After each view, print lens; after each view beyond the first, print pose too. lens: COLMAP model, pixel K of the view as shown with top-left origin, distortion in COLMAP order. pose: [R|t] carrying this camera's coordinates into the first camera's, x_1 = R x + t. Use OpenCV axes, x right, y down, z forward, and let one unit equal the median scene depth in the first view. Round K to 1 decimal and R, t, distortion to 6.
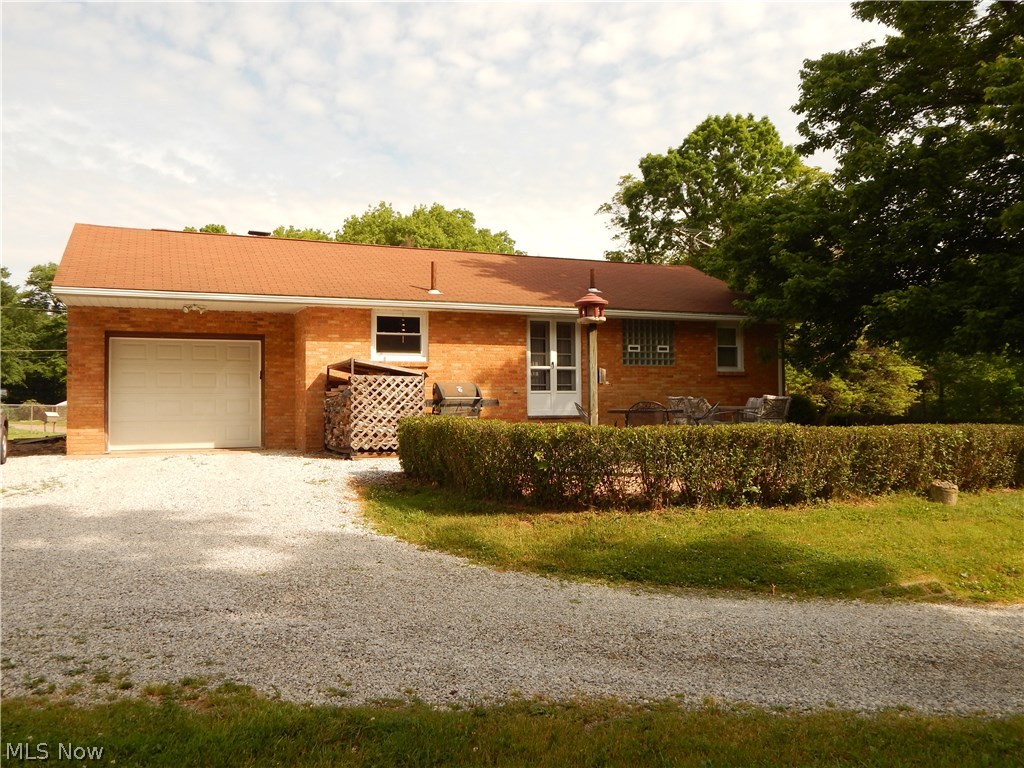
lens RADIAL K [[829.8, 0, 512.0], [0, 829.8, 384.0], [0, 0, 1]] dist [-0.013045, -0.009959]
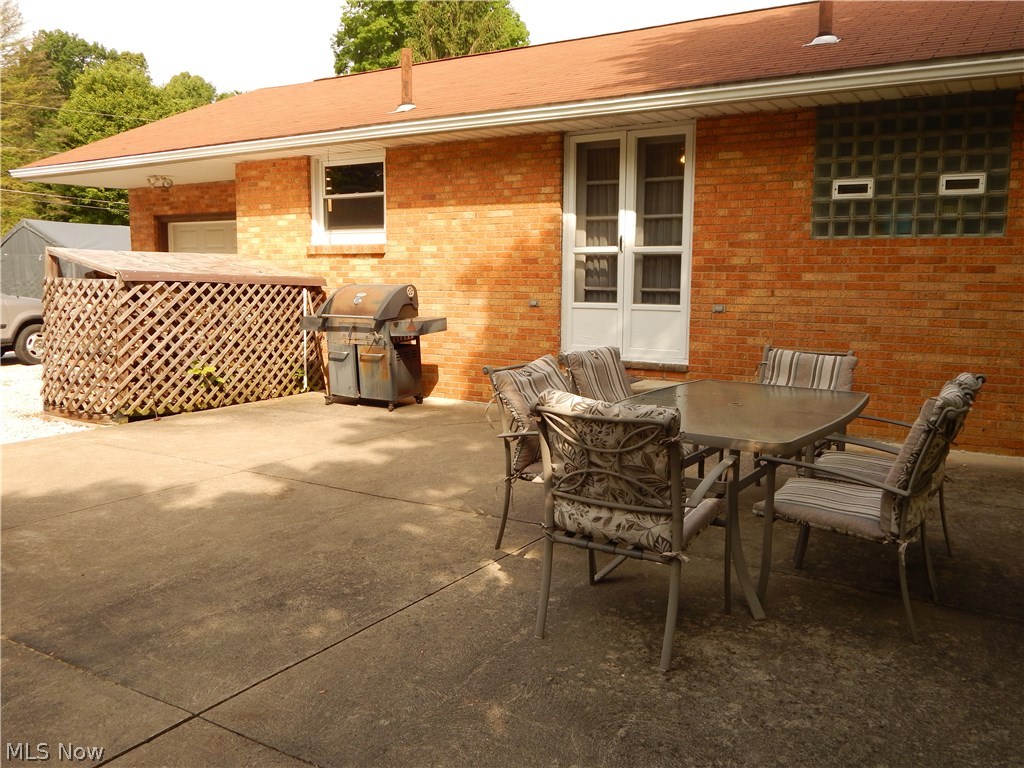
lens RADIAL K [[829.8, 0, 512.0], [0, 829.8, 384.0], [0, 0, 1]] dist [-0.013045, -0.009959]
pose [[0.583422, 0.116937, -0.803707, 0.368915], [0.010153, 0.988453, 0.151188, -0.016459], [0.812106, -0.096367, 0.575498, 0.700203]]
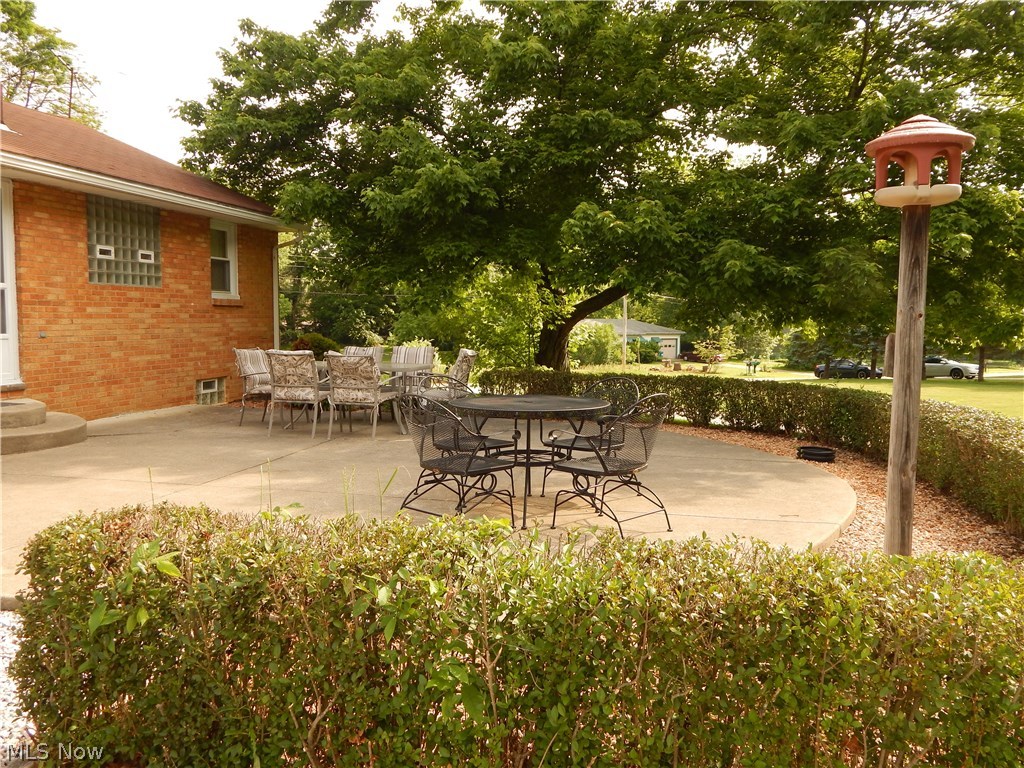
lens RADIAL K [[829.8, 0, 512.0], [0, 829.8, 384.0], [0, 0, 1]] dist [-0.013045, -0.009959]
pose [[0.579414, -0.050253, 0.813482, -0.144721], [-0.042371, 0.994890, 0.091639, -0.019160], [-0.813931, -0.087565, 0.574325, 0.491949]]
